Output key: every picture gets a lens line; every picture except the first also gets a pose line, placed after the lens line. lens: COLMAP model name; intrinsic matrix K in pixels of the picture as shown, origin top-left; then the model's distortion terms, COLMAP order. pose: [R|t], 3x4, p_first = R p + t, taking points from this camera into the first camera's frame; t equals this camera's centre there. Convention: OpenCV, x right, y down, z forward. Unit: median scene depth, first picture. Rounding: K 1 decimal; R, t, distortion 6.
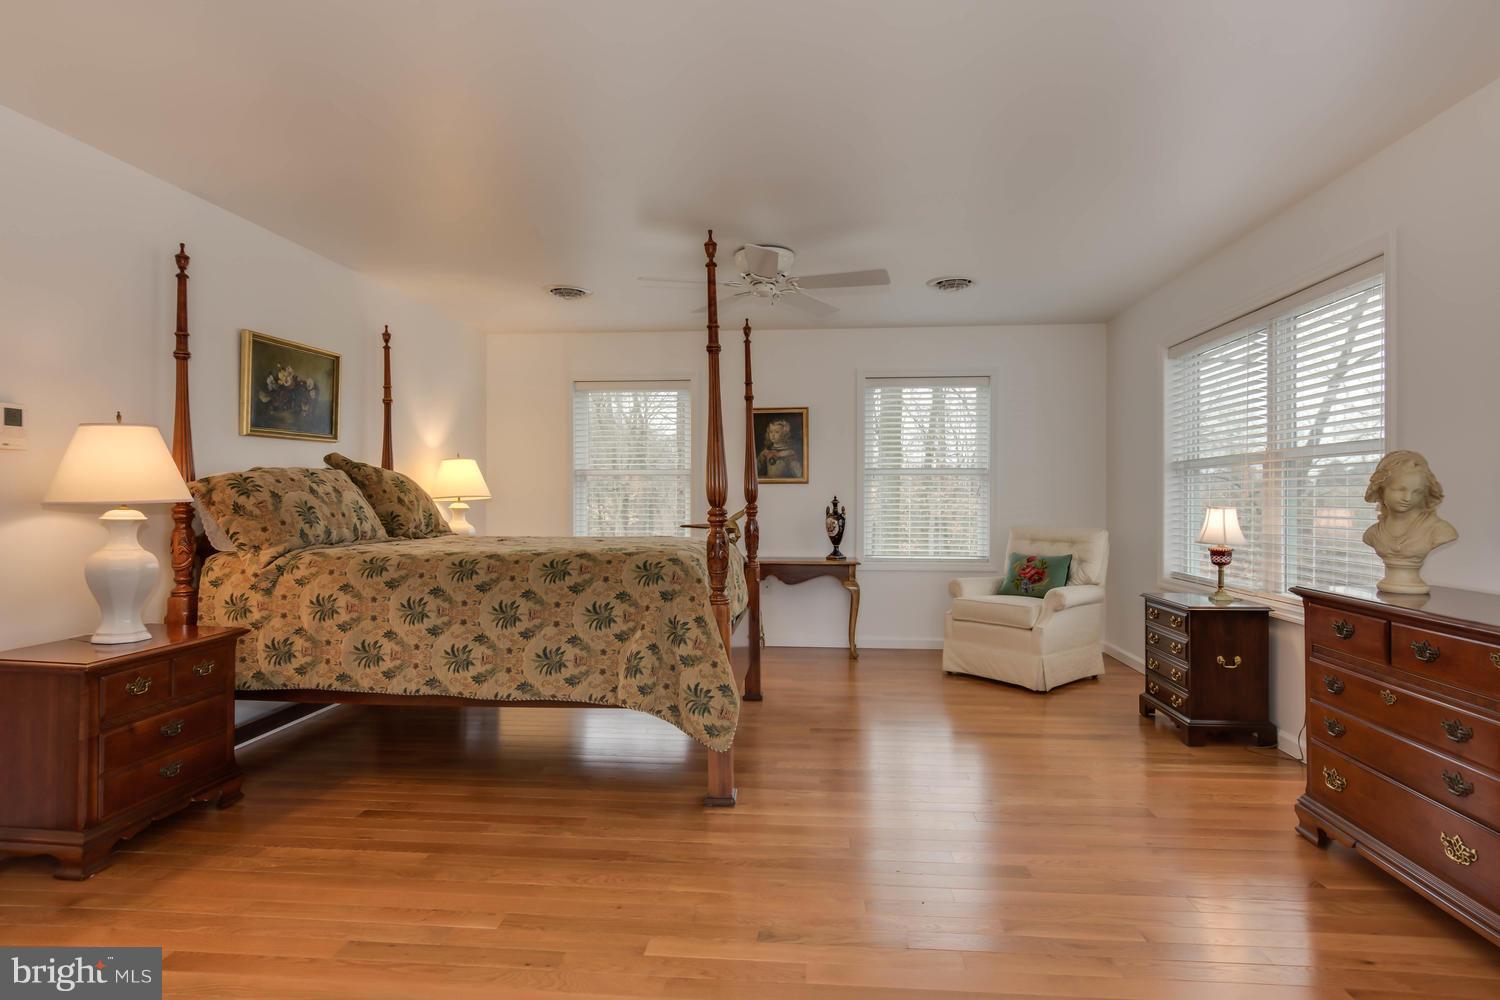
lens RADIAL K [[796.1, 0, 764.1], [0, 796.1, 494.8], [0, 0, 1]] dist [0.014687, 0.000248]
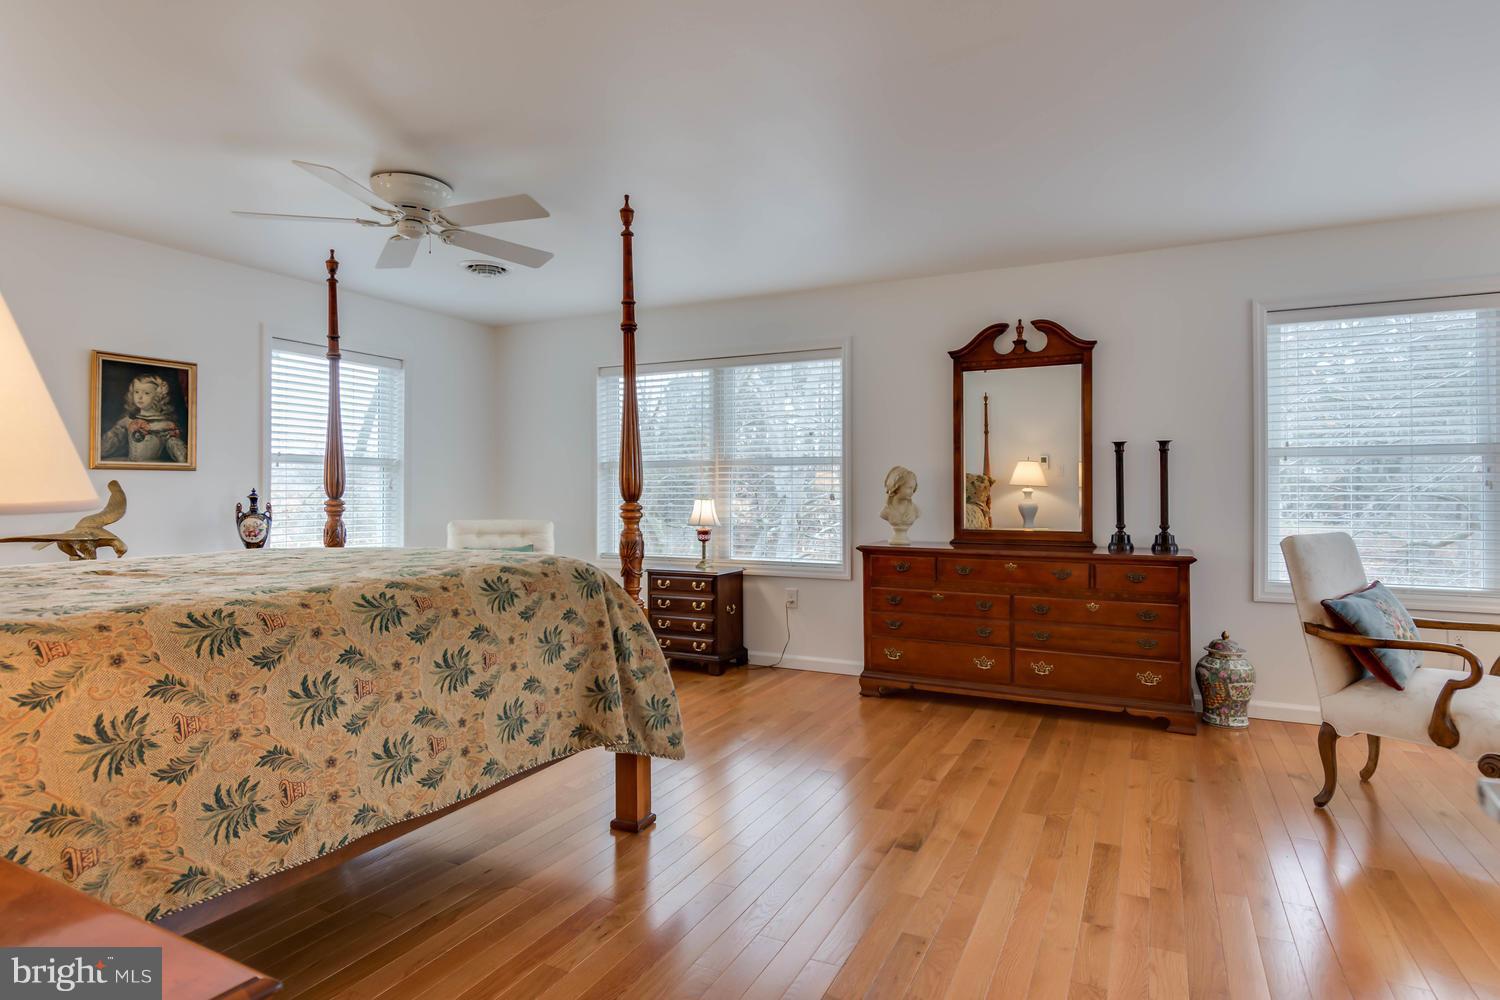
lens RADIAL K [[796.1, 0, 763.0], [0, 796.1, 498.8], [0, 0, 1]] dist [0.014687, 0.000248]
pose [[0.373081, -0.007126, 0.927771, -0.815277], [-0.003705, 0.999951, 0.009170, 0.004101], [-0.927791, -0.006859, 0.373037, 0.512931]]
